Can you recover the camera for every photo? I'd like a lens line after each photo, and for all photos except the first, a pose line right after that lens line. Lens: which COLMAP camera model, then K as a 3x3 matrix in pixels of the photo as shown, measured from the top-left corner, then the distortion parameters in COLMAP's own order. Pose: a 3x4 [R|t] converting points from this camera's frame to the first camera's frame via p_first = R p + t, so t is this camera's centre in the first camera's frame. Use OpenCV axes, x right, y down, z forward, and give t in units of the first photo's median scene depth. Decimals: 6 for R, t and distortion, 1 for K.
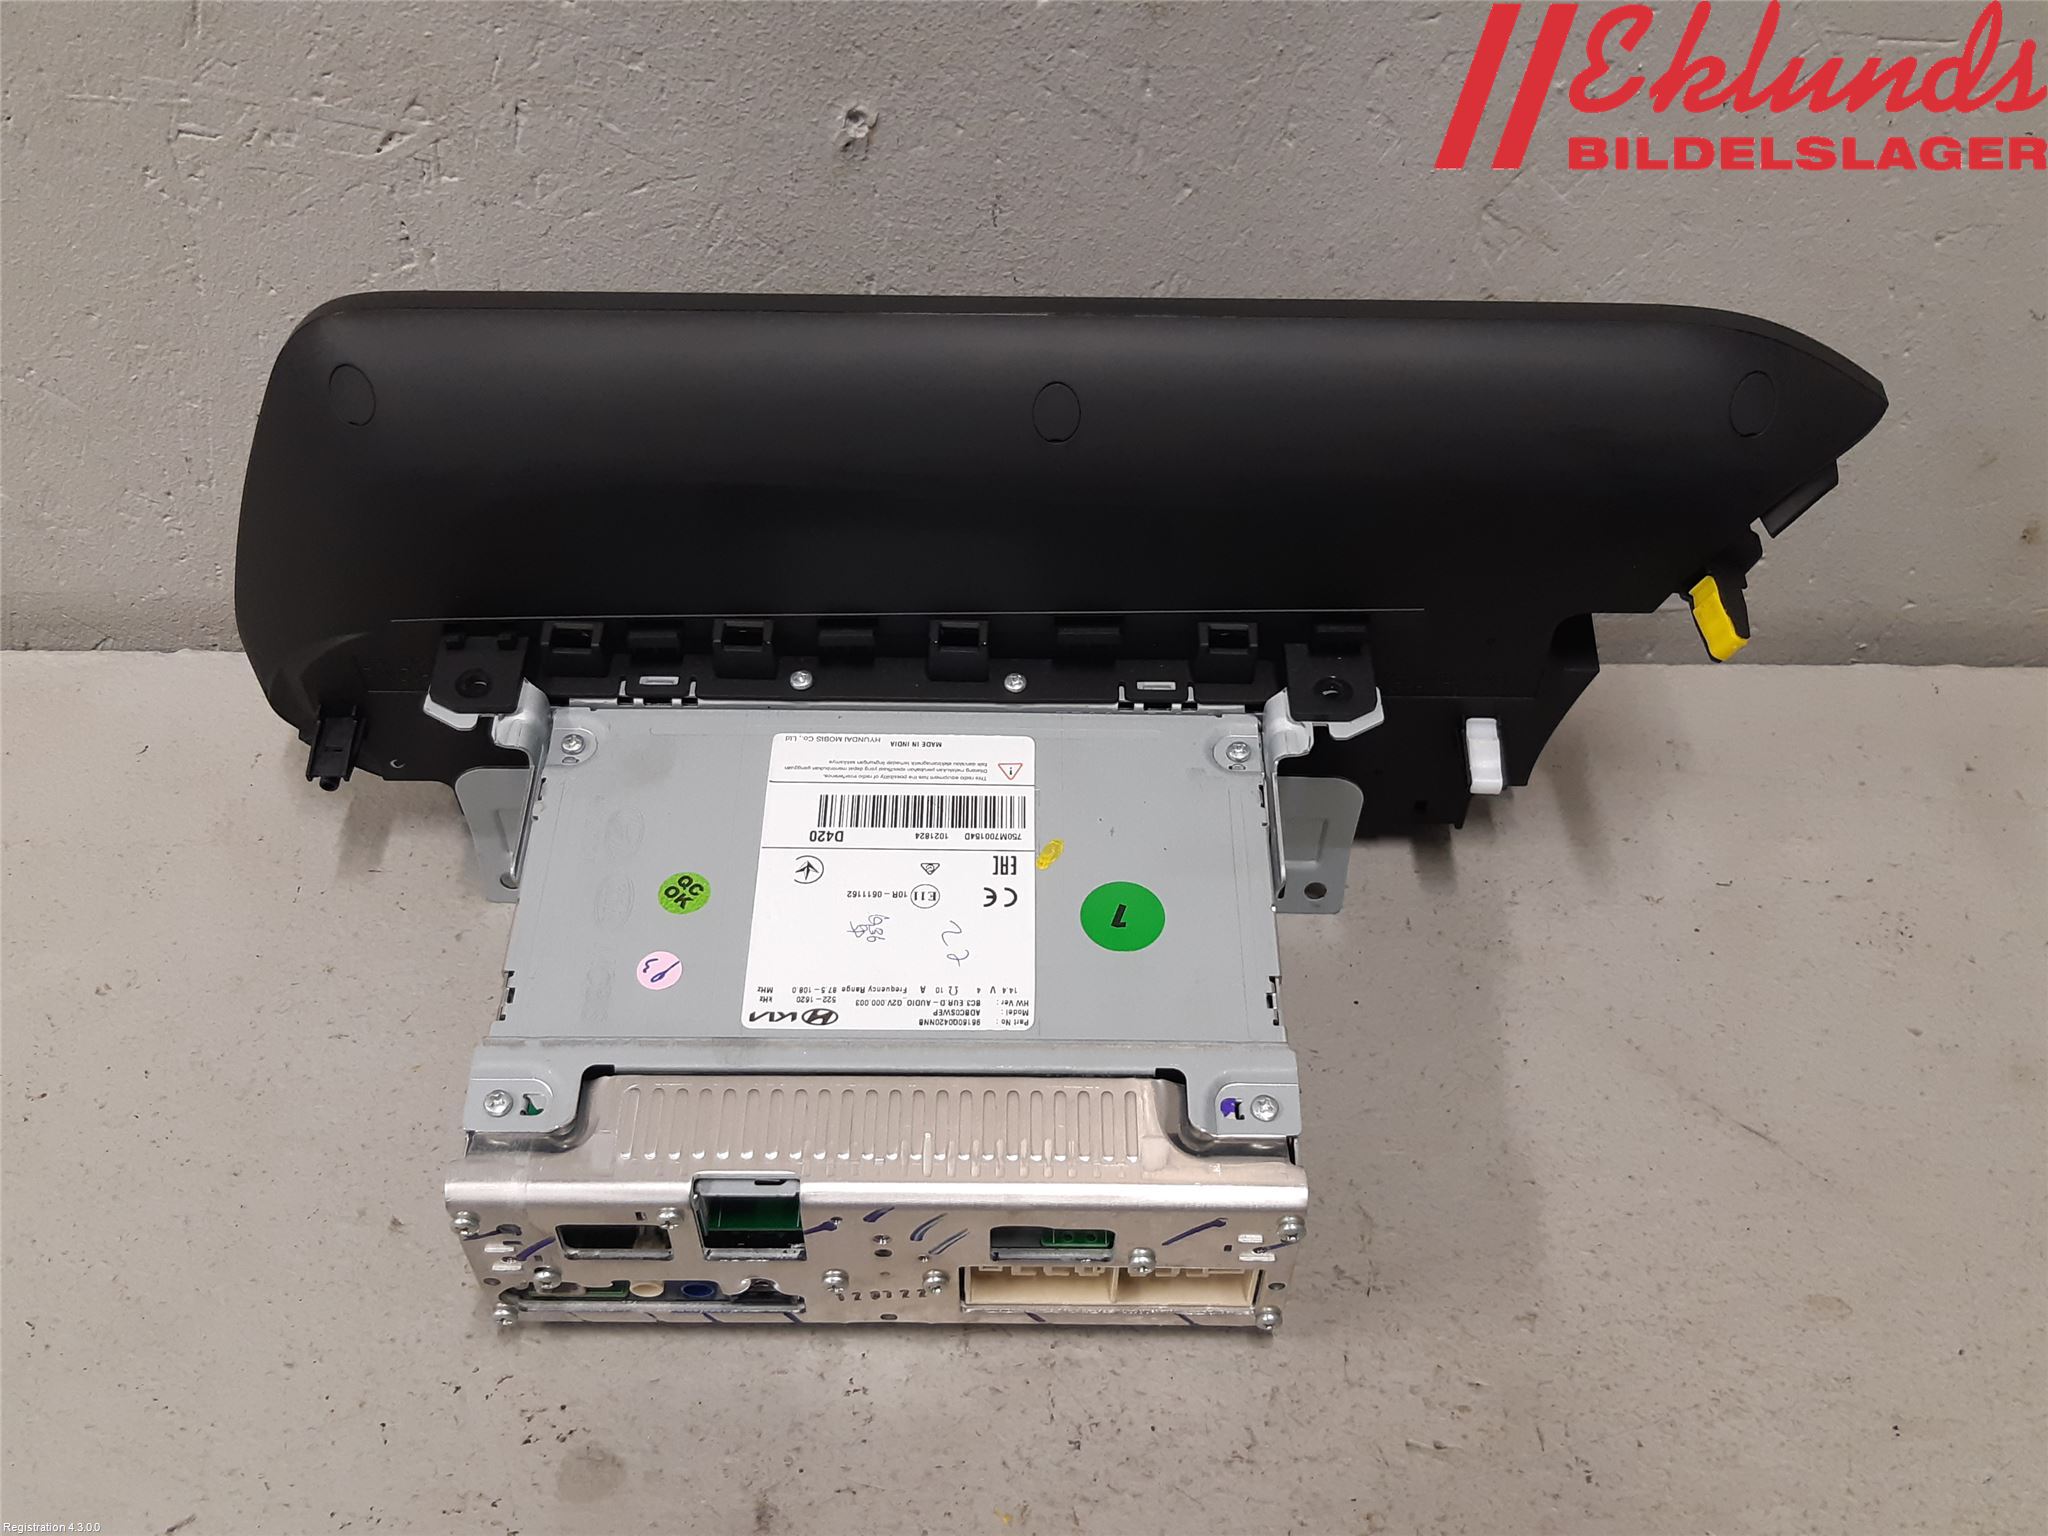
lens RADIAL K [[2386.2, 0, 1024.0], [0, 2386.2, 768.0], [0, 0, 1]] dist [0.144030, -0.354439]
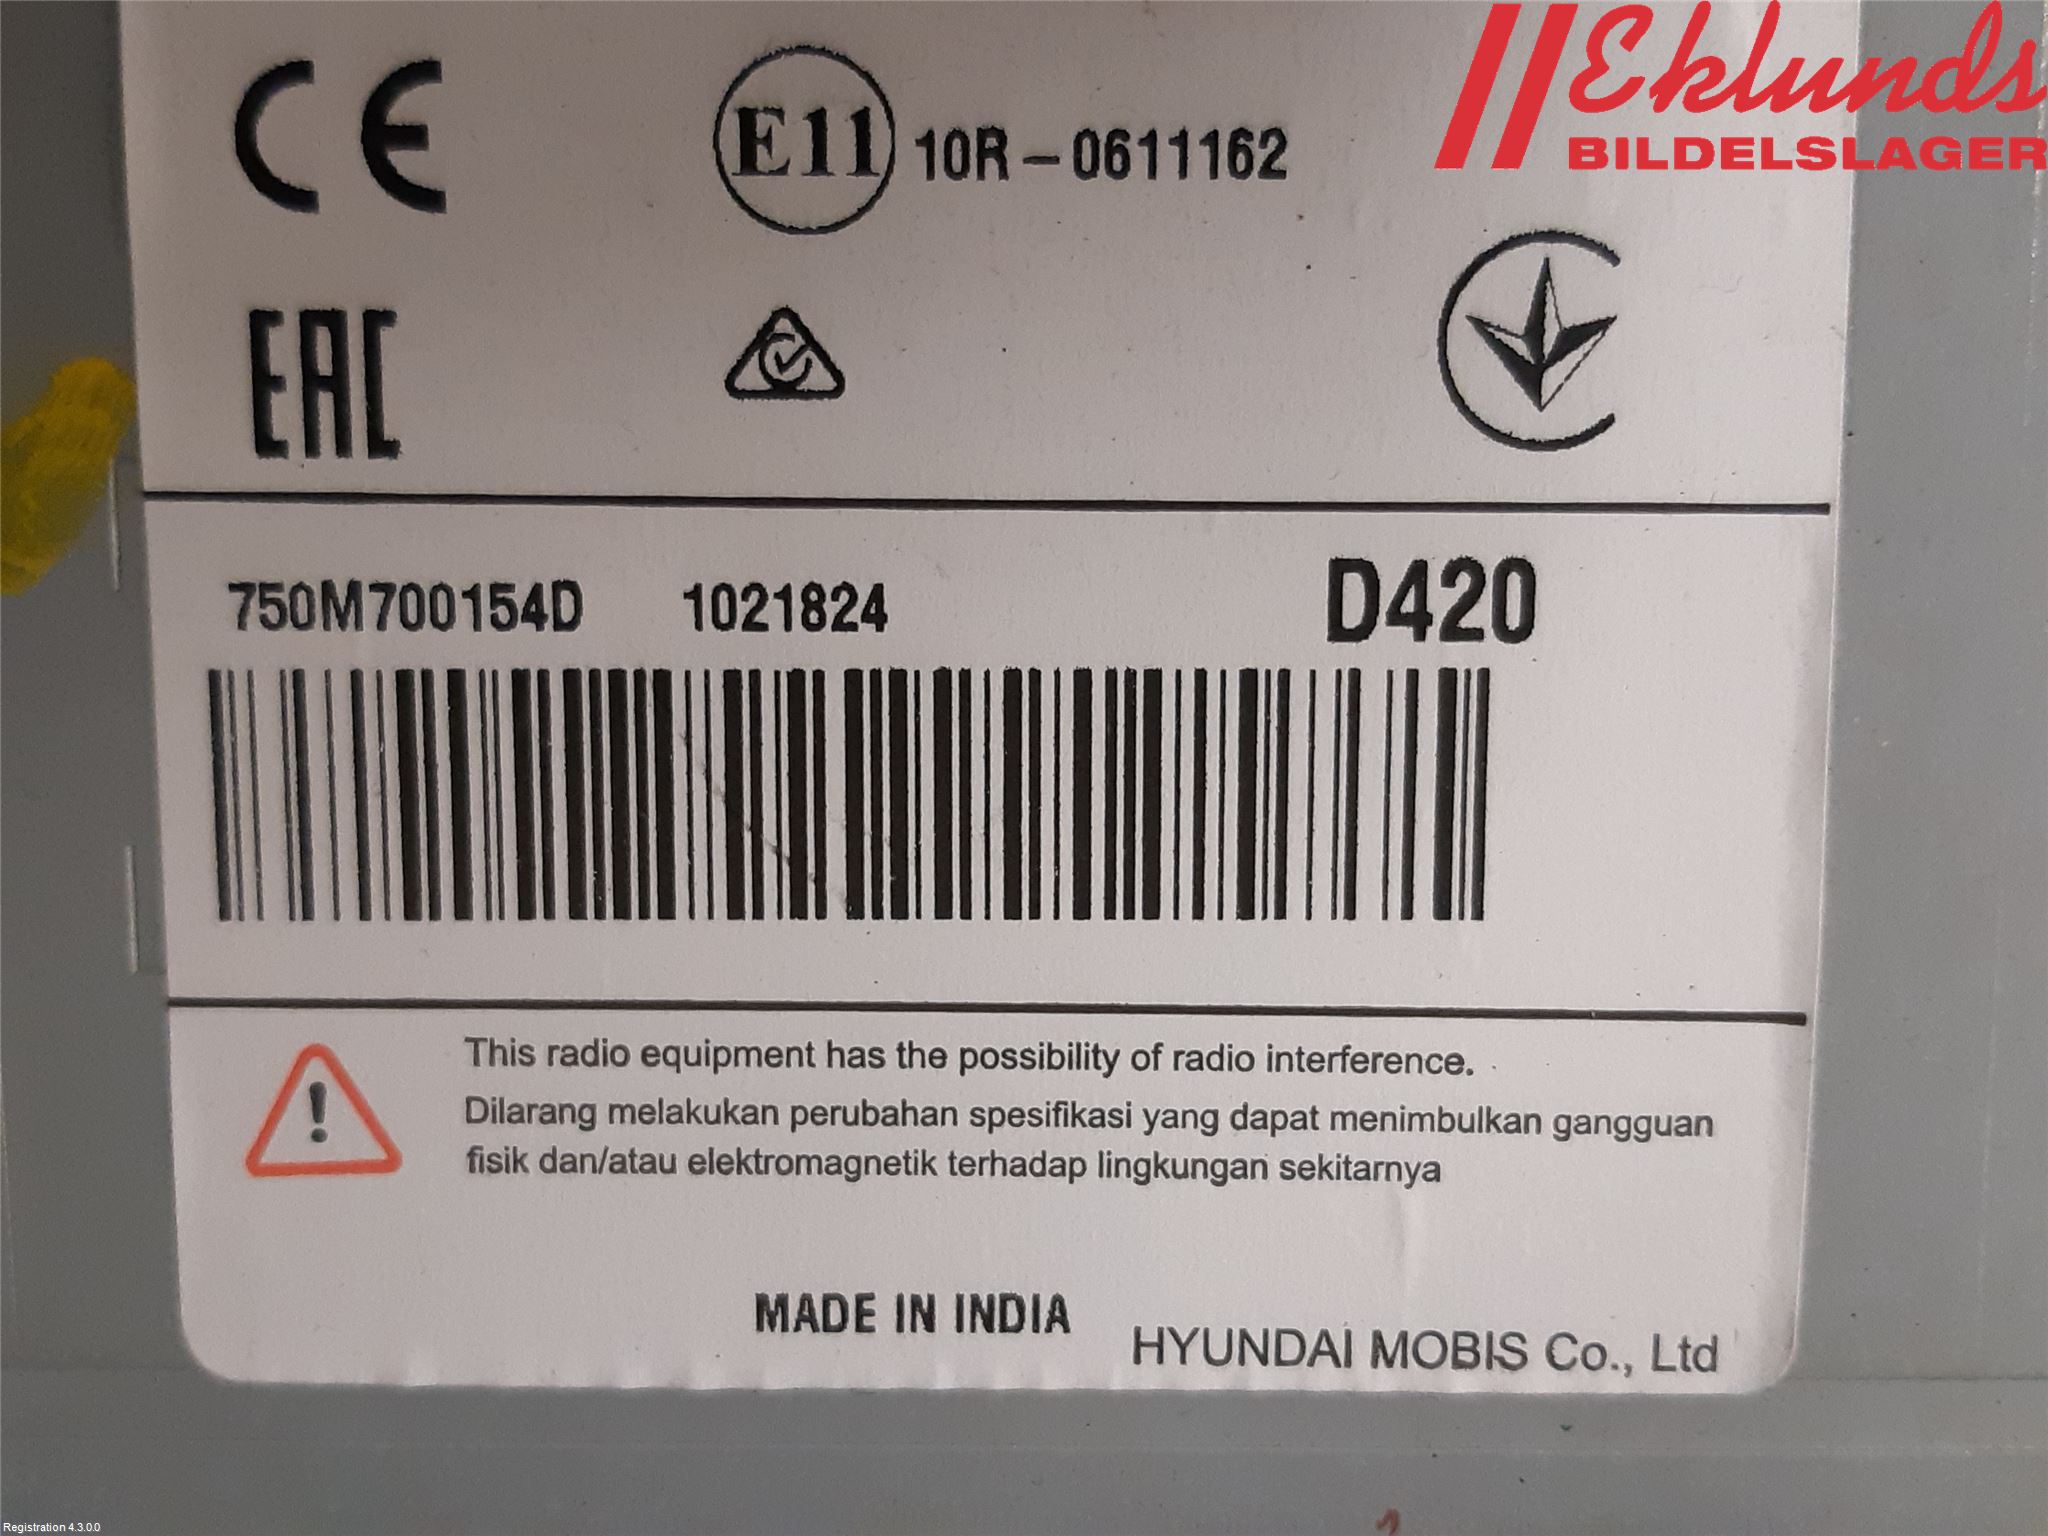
lens RADIAL K [[2386.2, 0, 1024.0], [0, 2386.2, 768.0], [0, 0, 1]] dist [0.144030, -0.354439]
pose [[-0.999907, 0.007459, 0.011438, -0.059515], [-0.000116, -0.842250, 0.539087, -0.072114], [0.013655, 0.539036, 0.842172, 0.911073]]
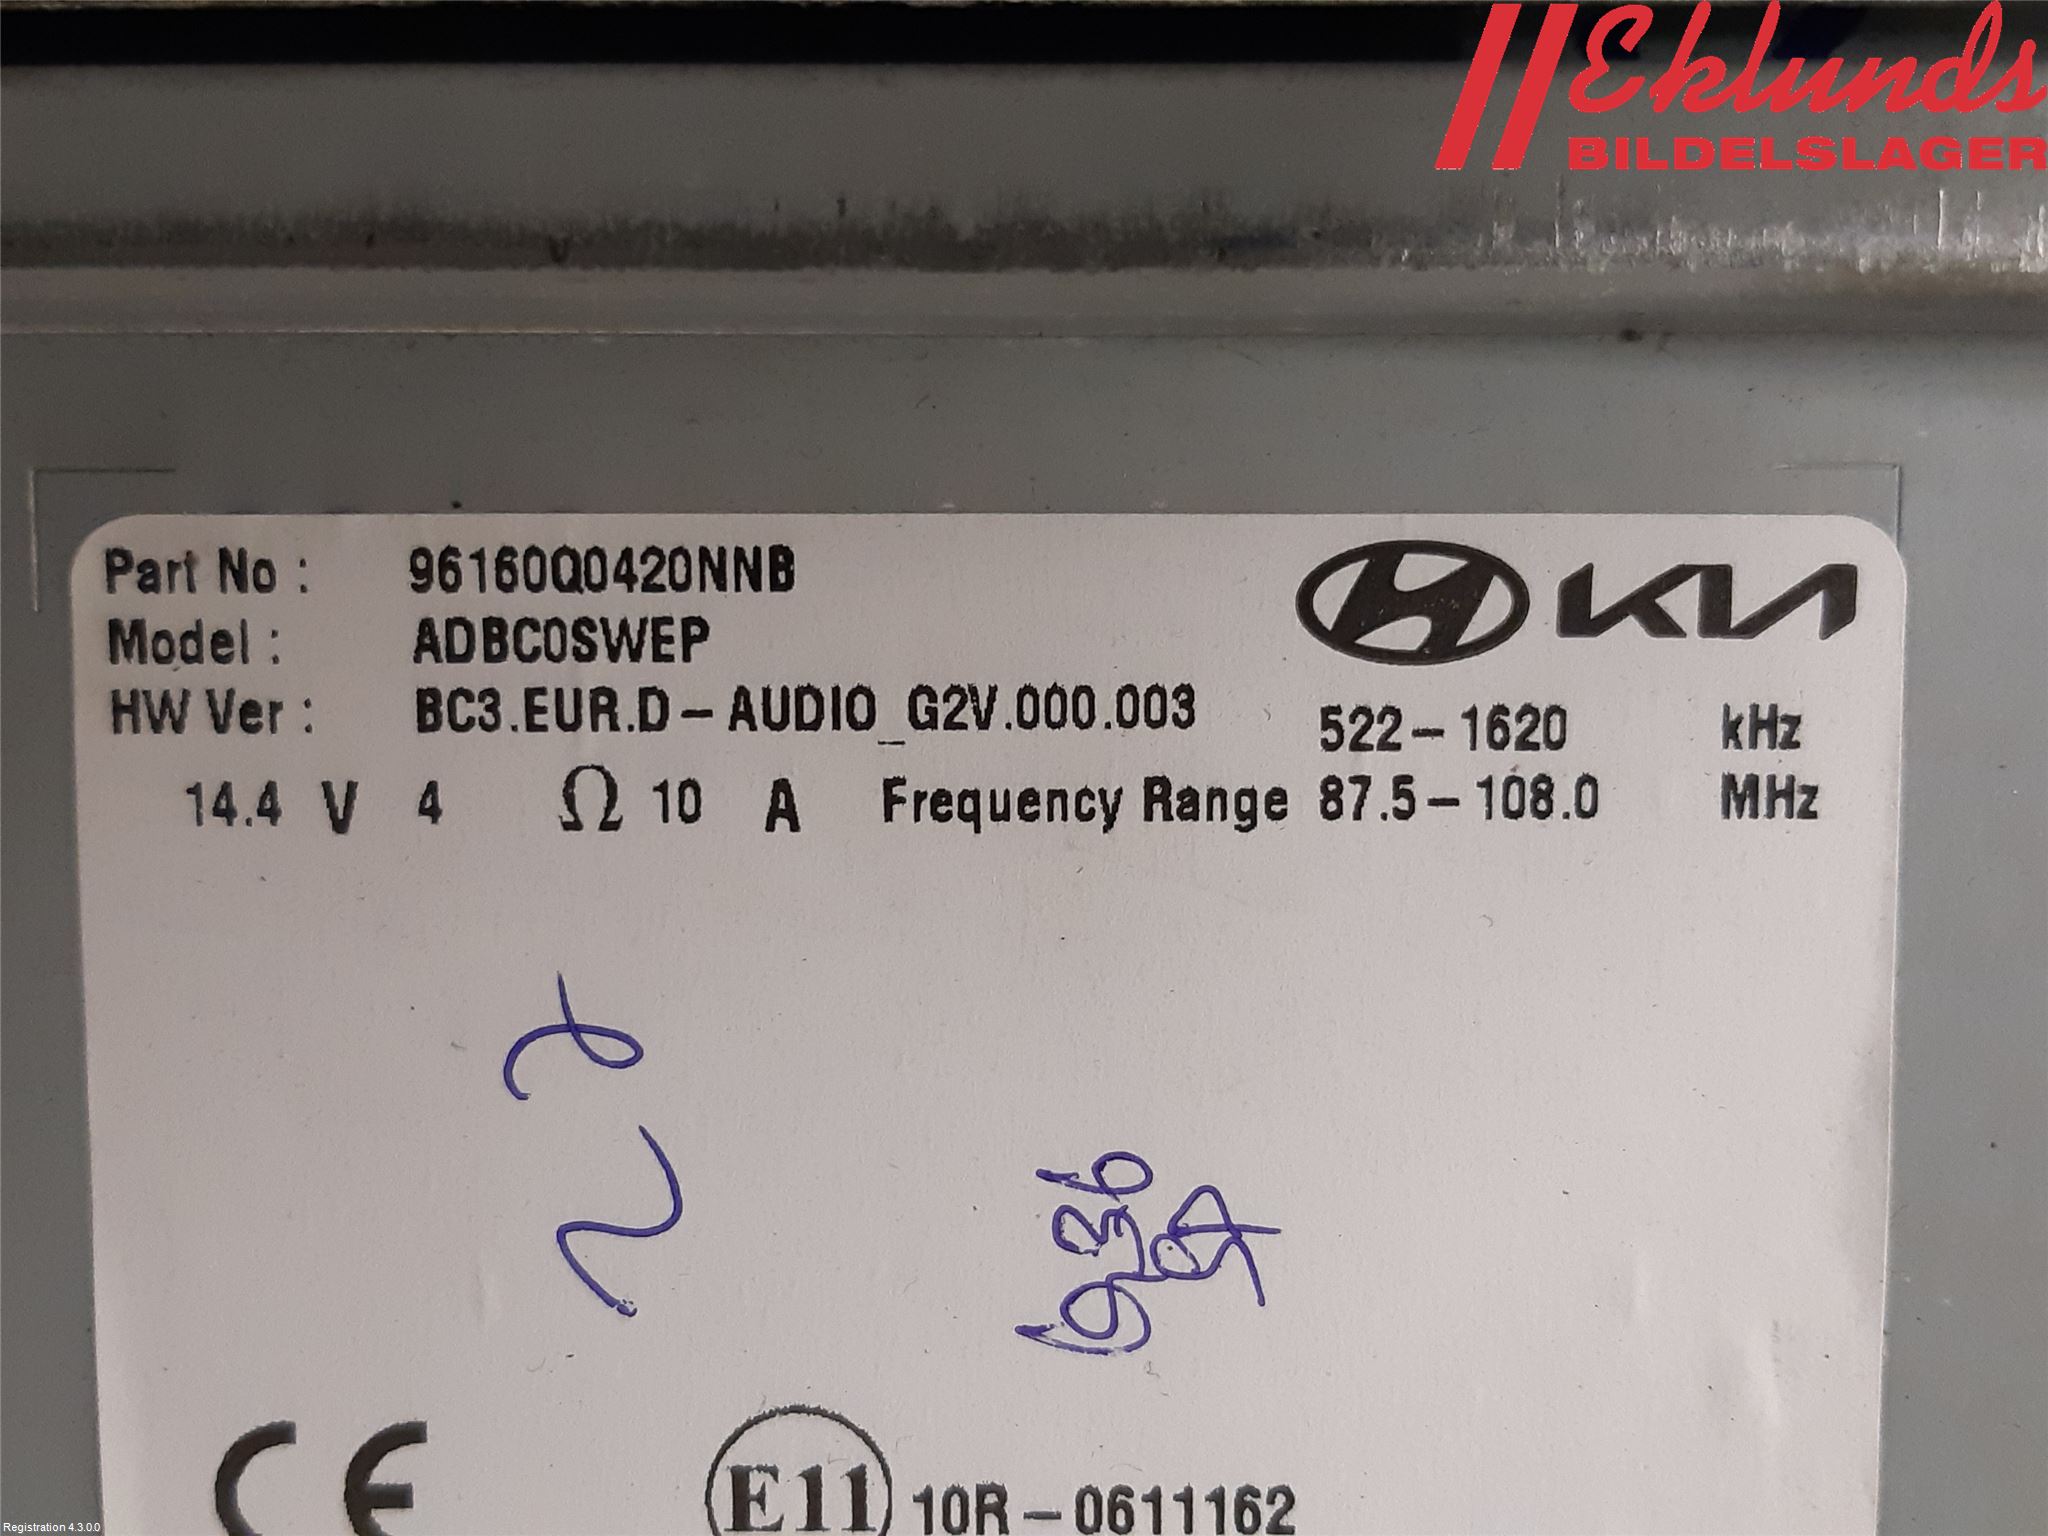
lens RADIAL K [[2386.2, 0, 1024.0], [0, 2386.2, 768.0], [0, 0, 1]] dist [0.144030, -0.354439]
pose [[-0.999861, 0.013915, 0.009220, -0.060078], [-0.006474, -0.832383, 0.554163, 0.005819], [0.015385, 0.554026, 0.832357, 0.865208]]
